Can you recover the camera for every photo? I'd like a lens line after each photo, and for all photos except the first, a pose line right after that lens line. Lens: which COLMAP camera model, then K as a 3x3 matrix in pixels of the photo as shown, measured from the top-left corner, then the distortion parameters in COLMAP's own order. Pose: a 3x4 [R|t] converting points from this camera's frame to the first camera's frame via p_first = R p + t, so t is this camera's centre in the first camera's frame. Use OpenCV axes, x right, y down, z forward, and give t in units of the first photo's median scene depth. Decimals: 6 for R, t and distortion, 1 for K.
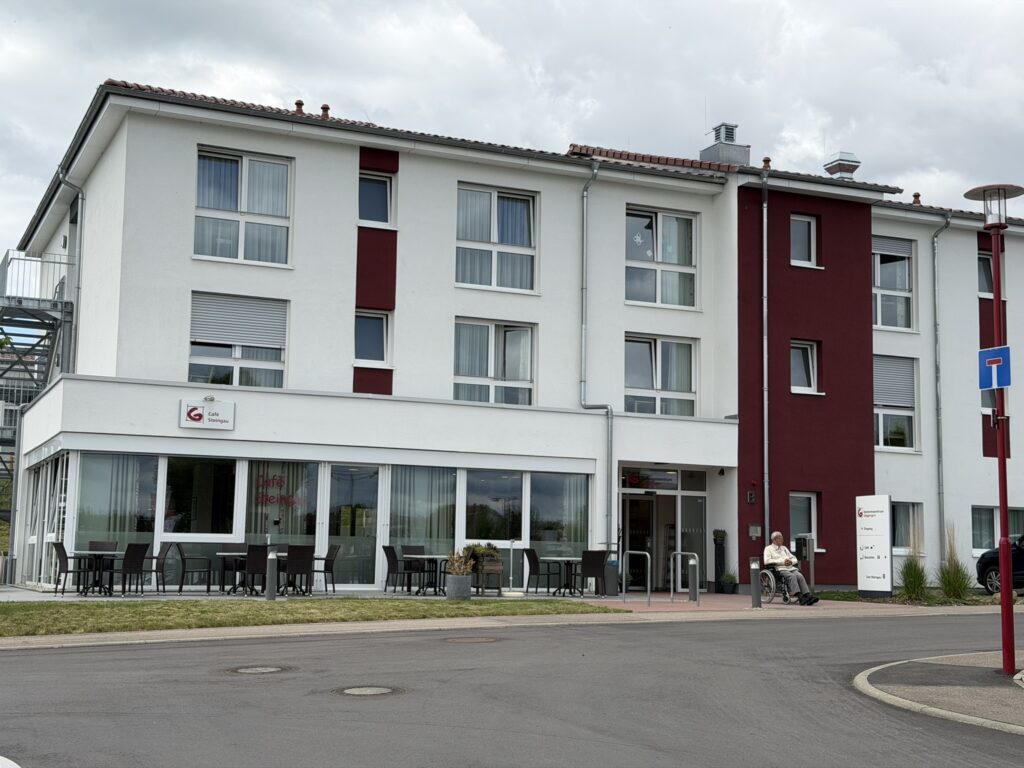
lens RADIAL K [[1425.1, 0, 509.3], [0, 1425.1, 391.1], [0, 0, 1]] dist [0.179447, 0.000000]
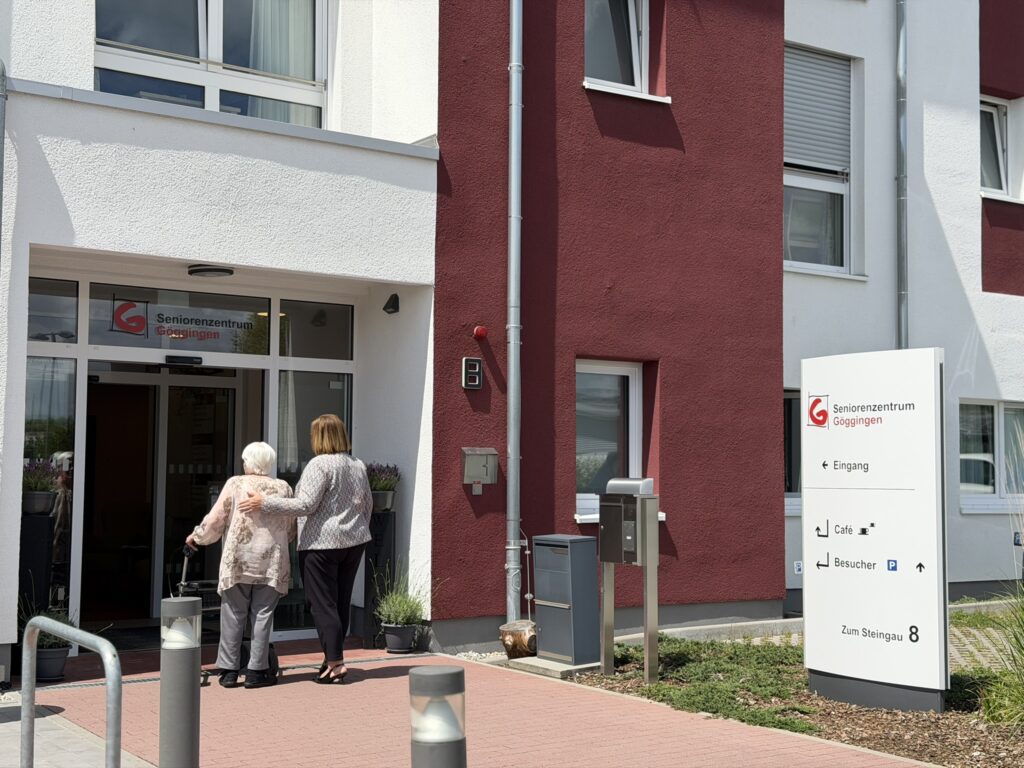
lens RADIAL K [[1425.1, 0, 511.8], [0, 1425.1, 384.3], [0, 0, 1]] dist [0.179447, 0.000000]
pose [[0.983847, 0.004691, 0.178950, 0.113799], [-0.014791, 0.998369, 0.055149, 0.056473], [-0.178400, -0.056905, 0.982311, 0.644005]]
